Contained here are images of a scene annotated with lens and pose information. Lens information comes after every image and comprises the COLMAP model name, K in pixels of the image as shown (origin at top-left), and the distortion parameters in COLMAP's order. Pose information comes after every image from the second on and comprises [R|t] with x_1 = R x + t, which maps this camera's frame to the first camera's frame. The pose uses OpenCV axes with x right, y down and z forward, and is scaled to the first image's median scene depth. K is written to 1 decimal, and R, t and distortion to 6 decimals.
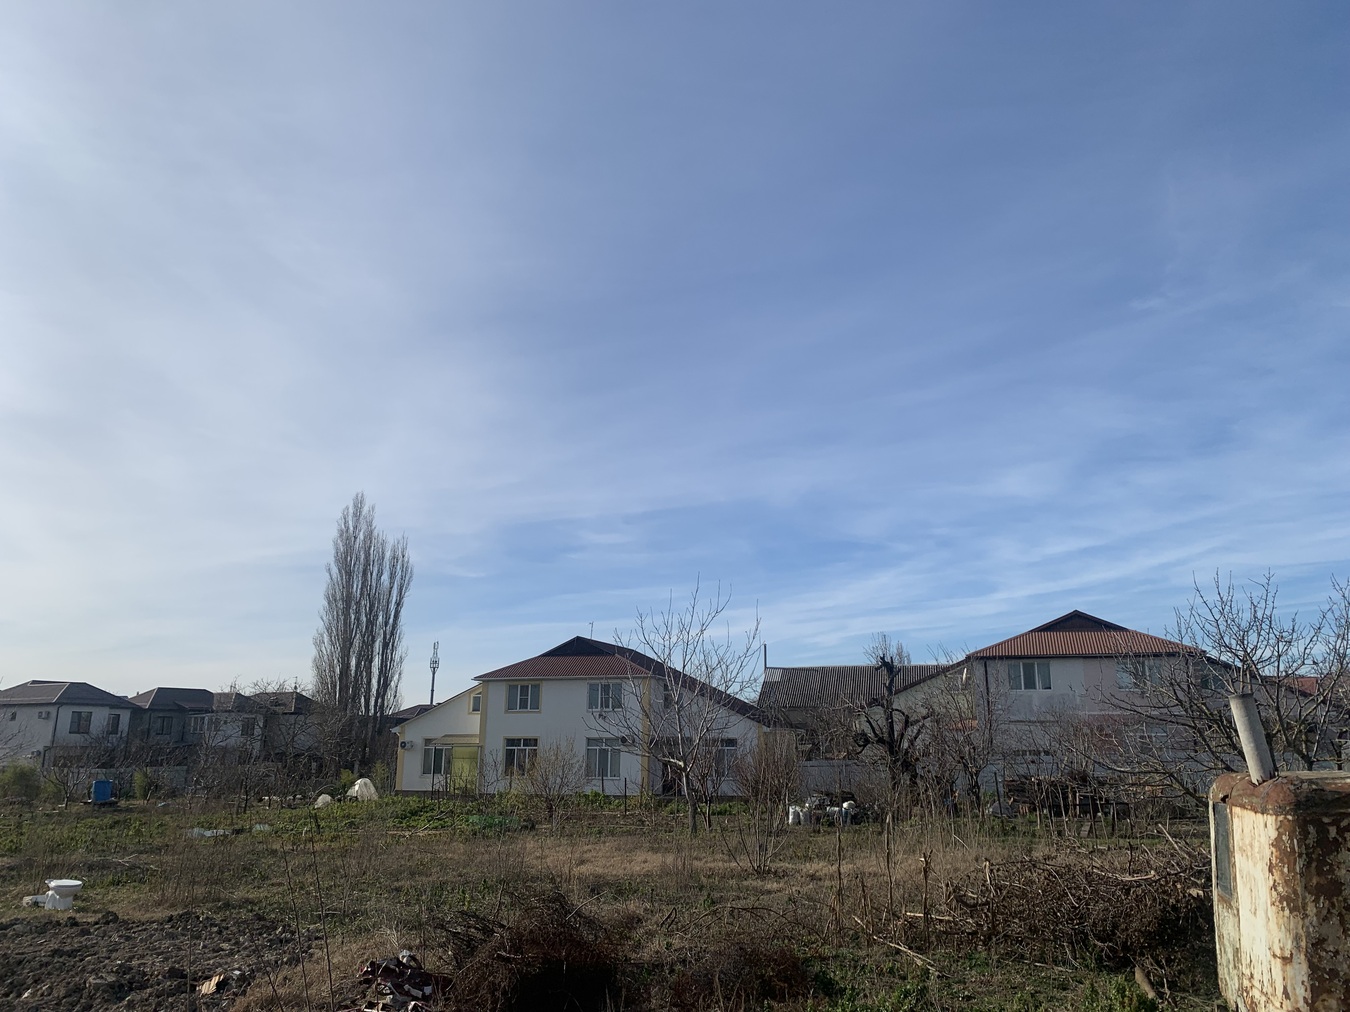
lens RADIAL K [[1029.9, 0, 684.9], [0, 1029.9, 492.0], [0, 0, 1]] dist [0.022572, -0.017200]
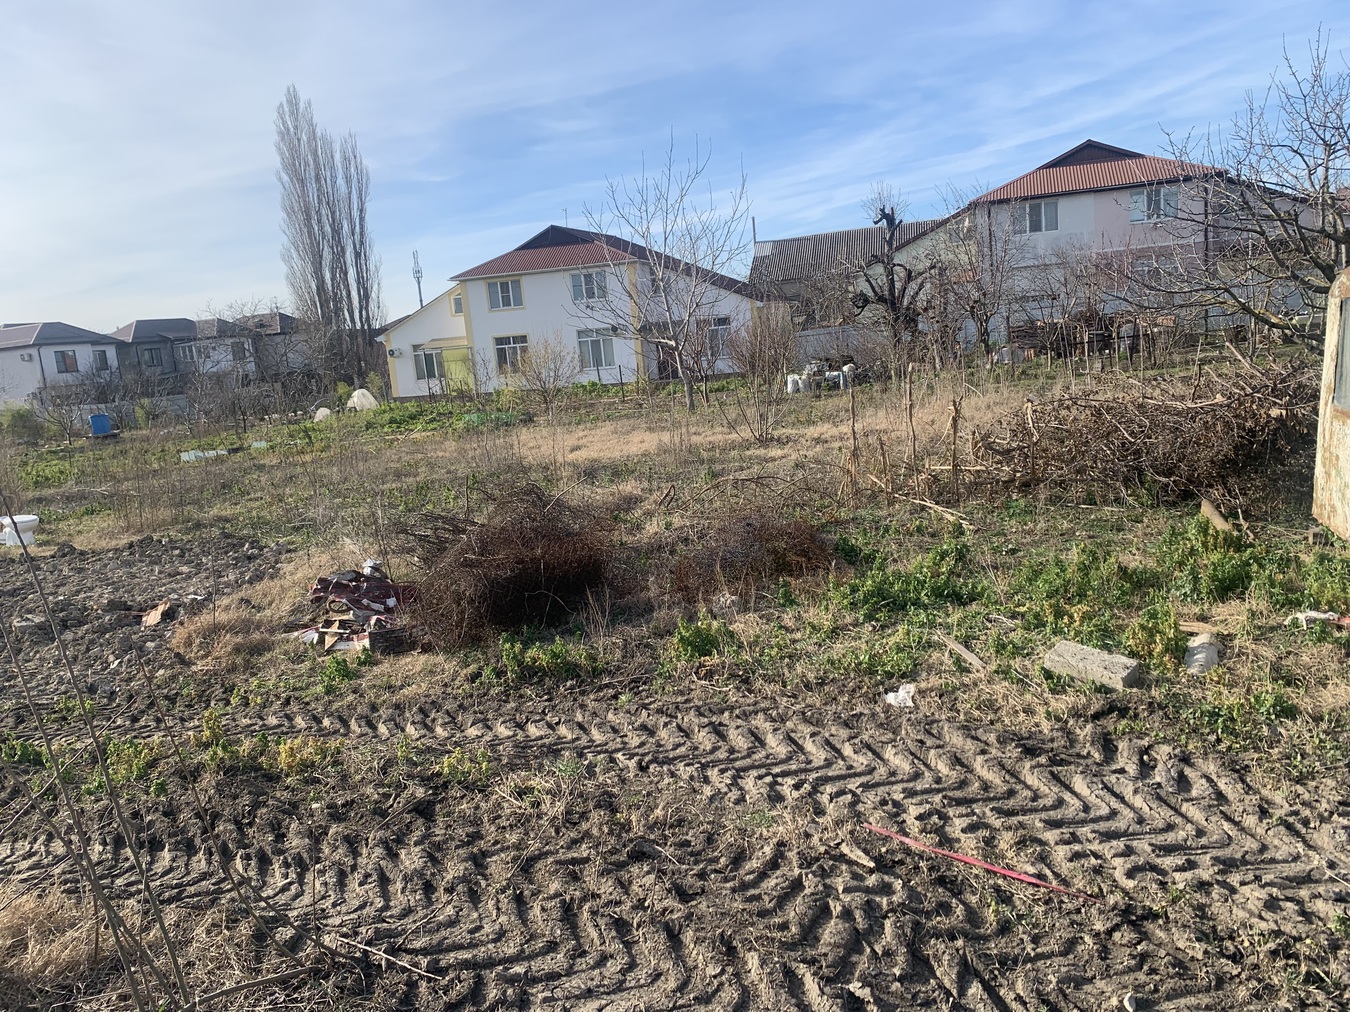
lens RADIAL K [[1029.9, 0, 684.9], [0, 1029.9, 492.0], [0, 0, 1]] dist [0.022572, -0.017200]
pose [[0.995649, -0.092689, -0.009534, 0.005801], [0.089210, 0.918704, 0.384740, 0.040706], [-0.026902, -0.383917, 0.922976, 0.108997]]
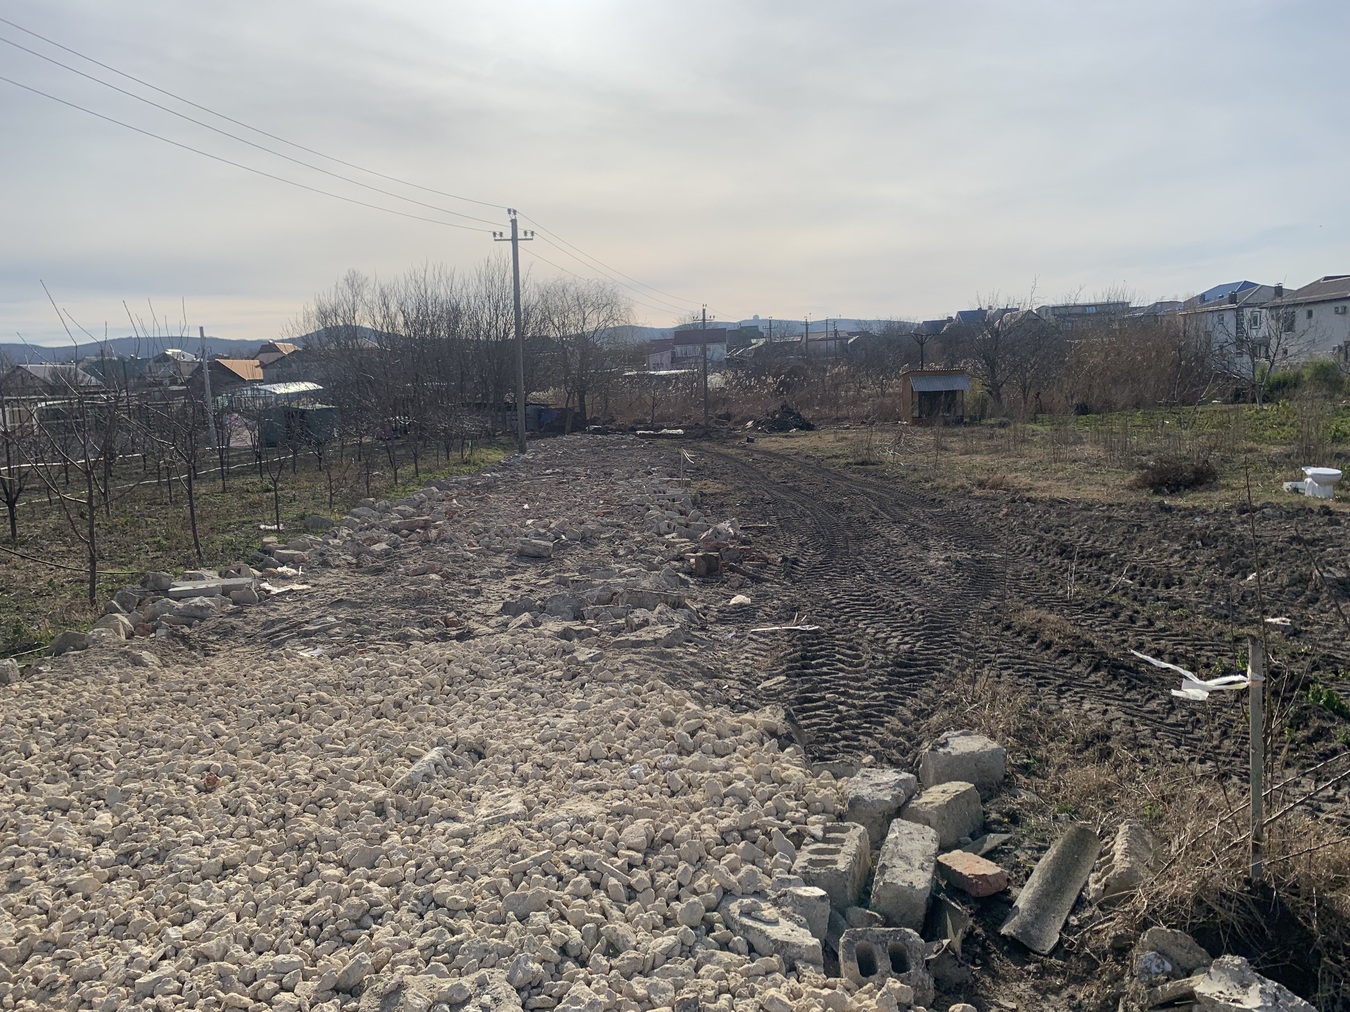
lens RADIAL K [[1031.1, 0, 660.4], [0, 1031.1, 491.7], [0, 0, 1]] dist [0.021808, -0.013581]
pose [[0.426399, 0.072019, -0.901664, -0.005765], [0.267917, 0.942040, 0.201942, 0.036427], [0.863947, -0.327679, 0.382390, 0.096391]]
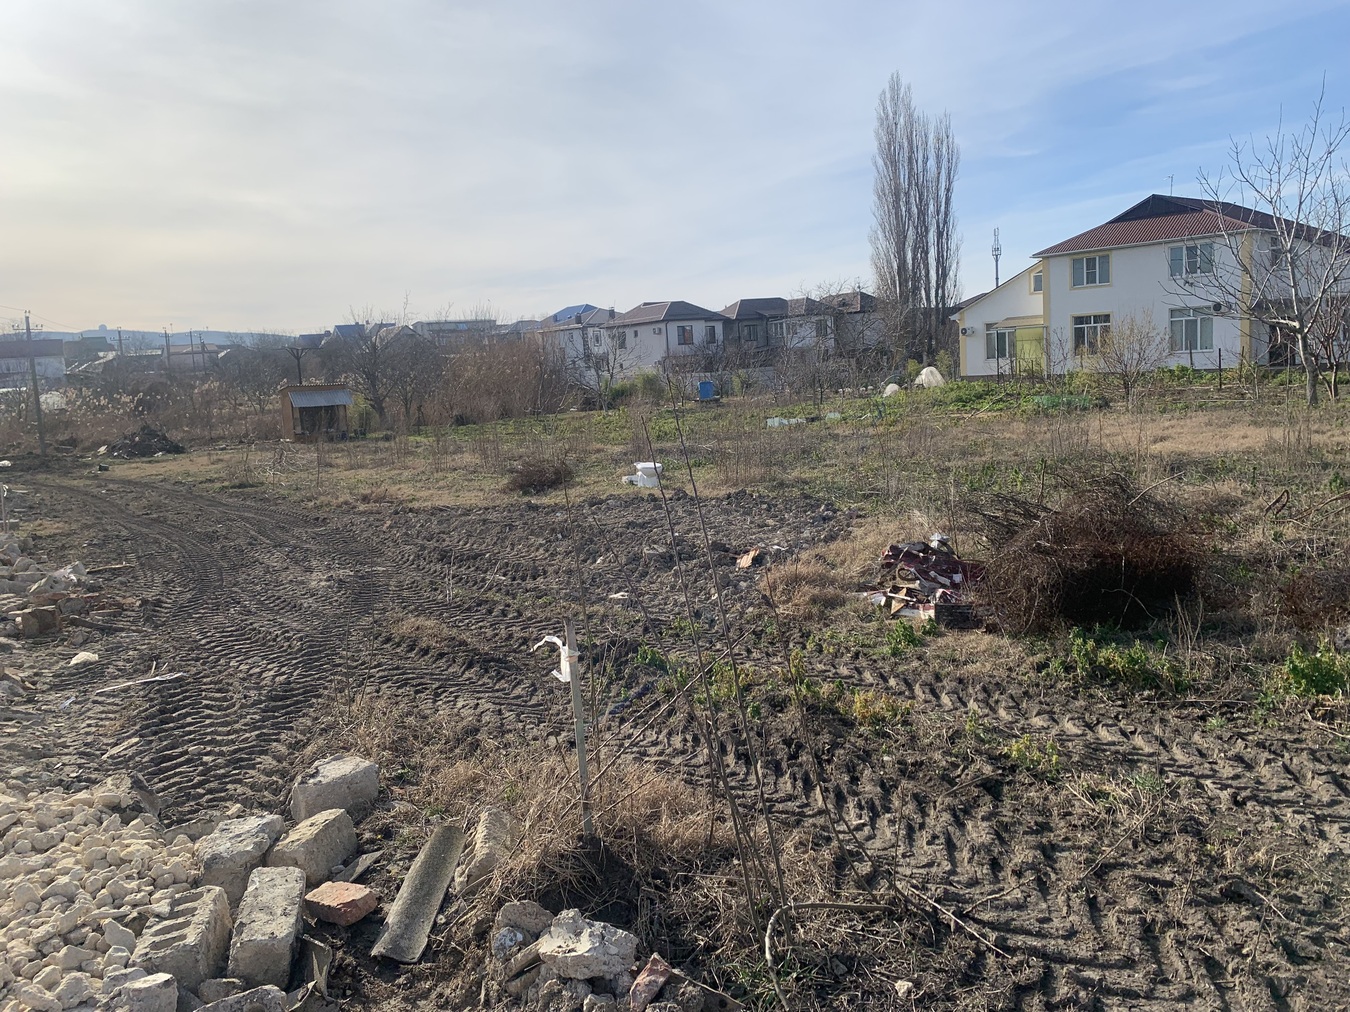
lens RADIAL K [[1021.3, 0, 686.0], [0, 1021.3, 488.8], [0, 0, 1]] dist [0.108951, -0.189382]
pose [[0.861049, 0.003938, -0.508506, -0.001520], [0.188413, 0.926330, 0.326212, 0.038886], [0.472329, -0.376694, 0.796874, 0.104680]]
